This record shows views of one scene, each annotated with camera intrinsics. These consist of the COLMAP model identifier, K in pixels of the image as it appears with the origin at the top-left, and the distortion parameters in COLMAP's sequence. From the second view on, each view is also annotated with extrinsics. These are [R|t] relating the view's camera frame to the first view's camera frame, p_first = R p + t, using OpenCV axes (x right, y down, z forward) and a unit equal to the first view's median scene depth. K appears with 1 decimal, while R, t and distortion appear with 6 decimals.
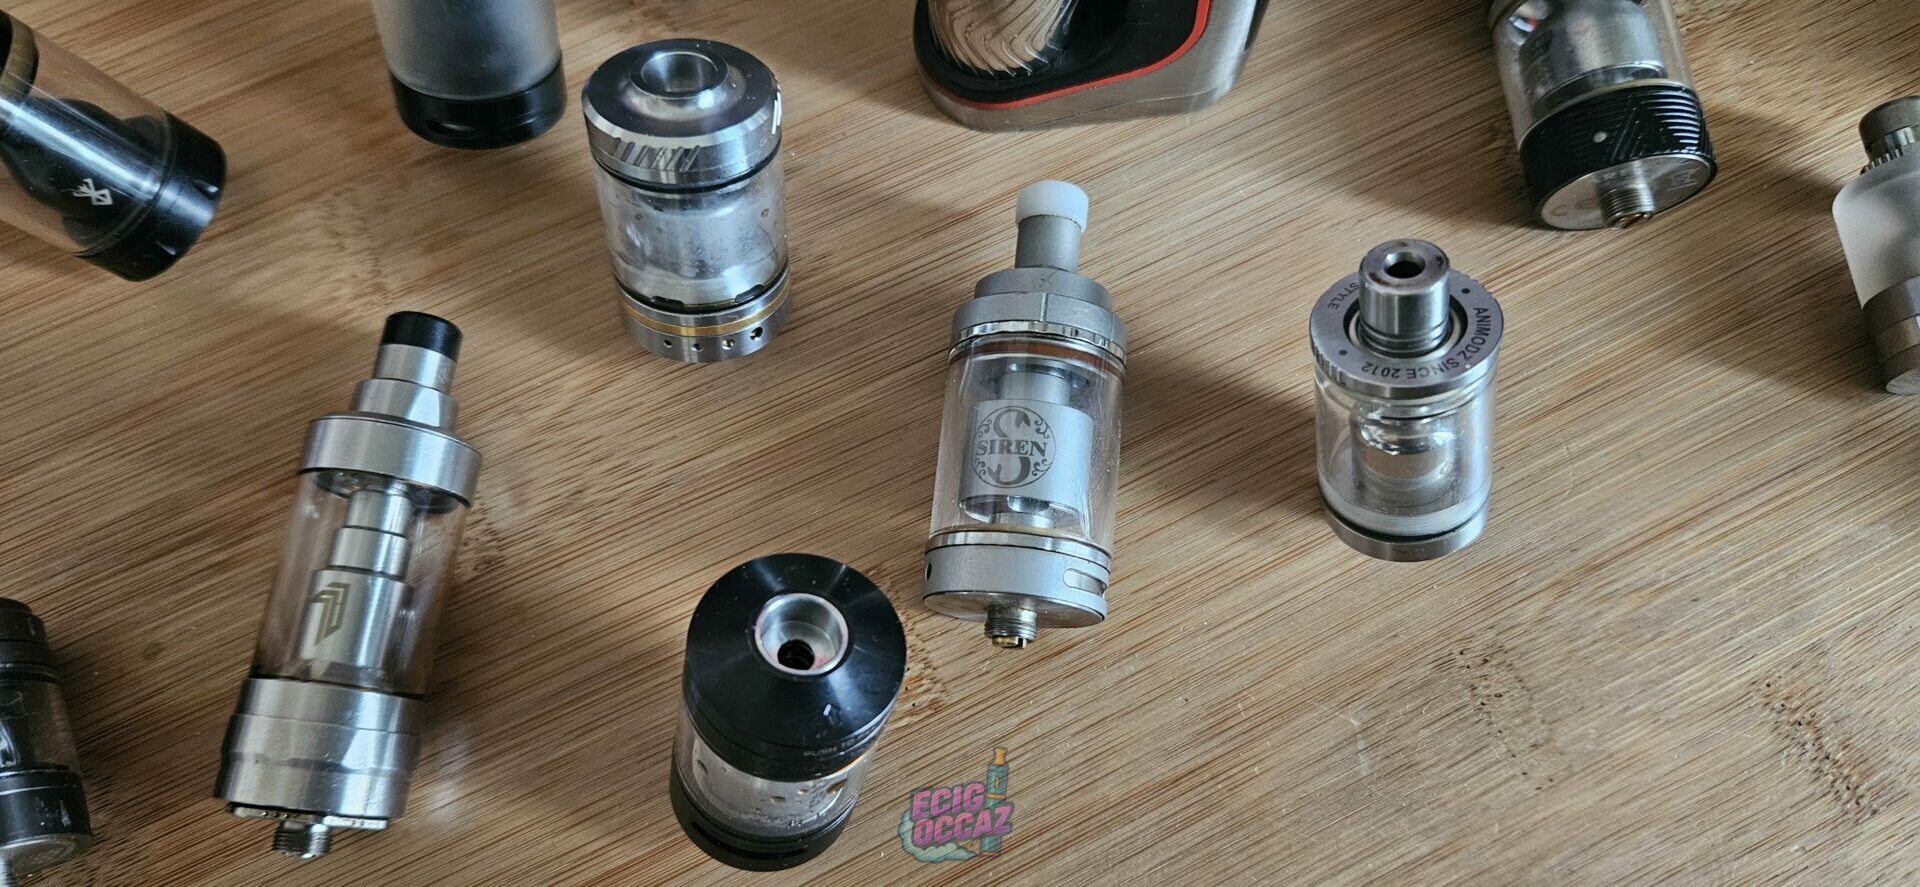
lens RADIAL K [[1354.4, 0, 960.0], [0, 1354.4, 443.5], [0, 0, 1]] dist [0.051173, -0.086018]
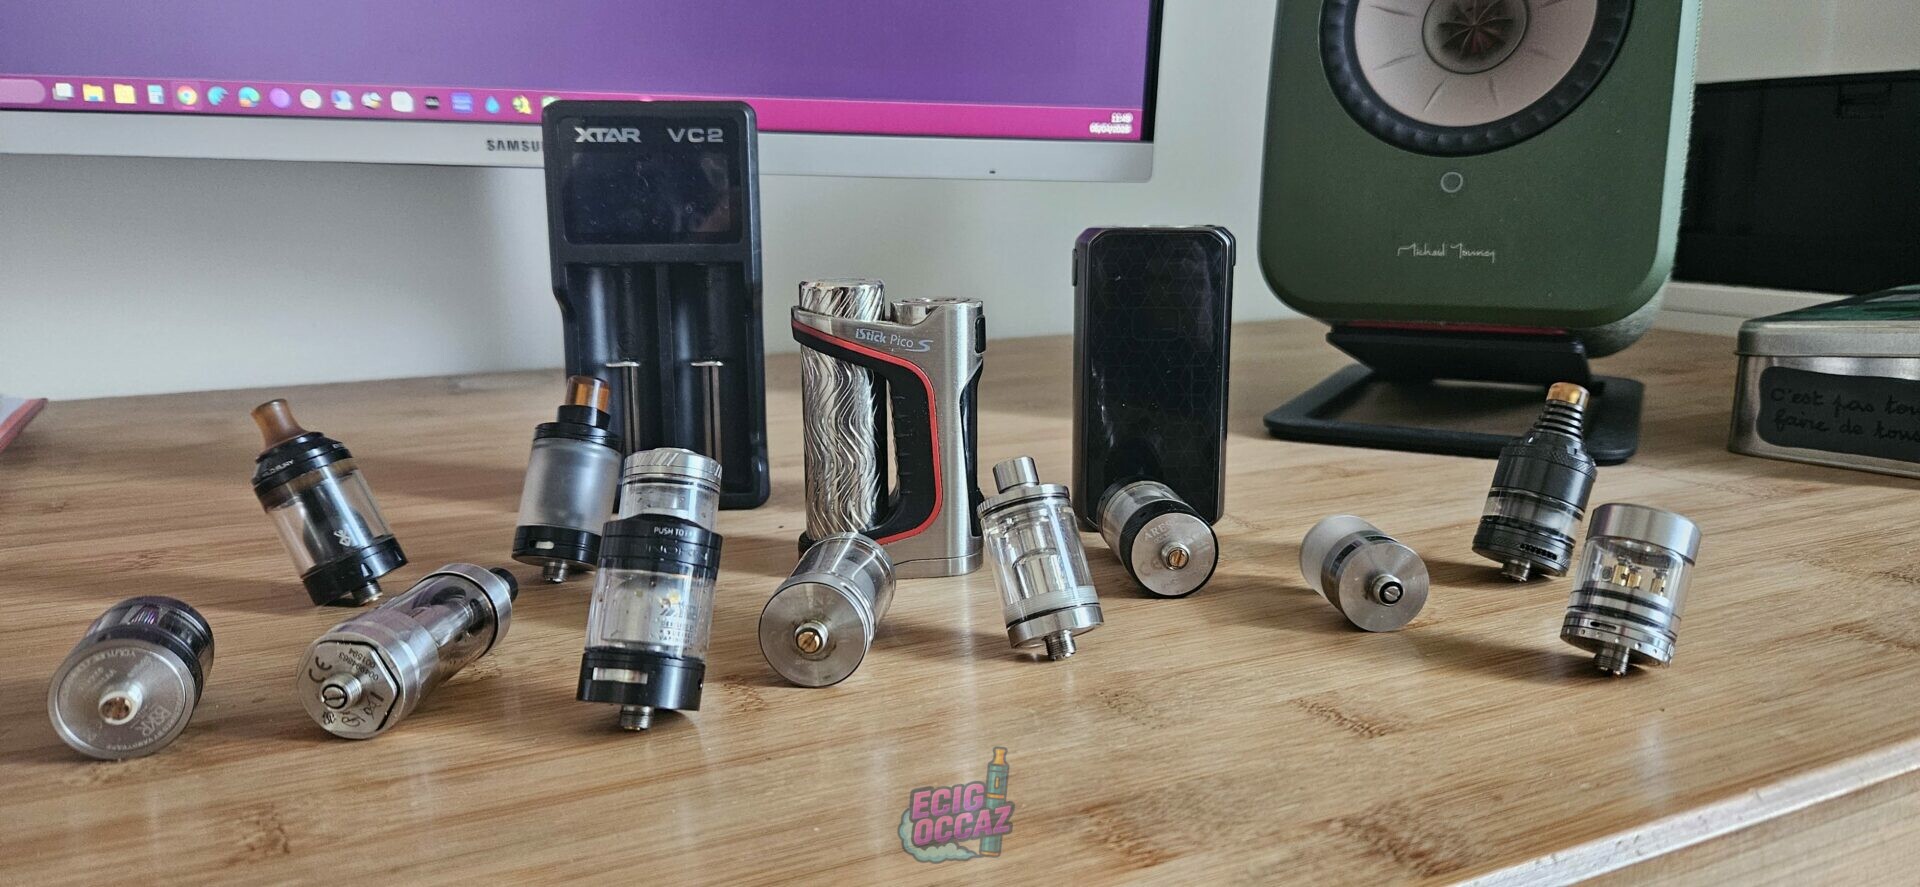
lens RADIAL K [[1313.9, 0, 977.7], [0, 1313.9, 440.0], [0, 0, 1]] dist [0.053260, -0.080347]
pose [[0.999876, -0.011733, 0.010462, 0.212877], [0.014676, 0.458328, -0.888662, 1.351653], [0.005631, 0.888706, 0.458443, 0.050306]]
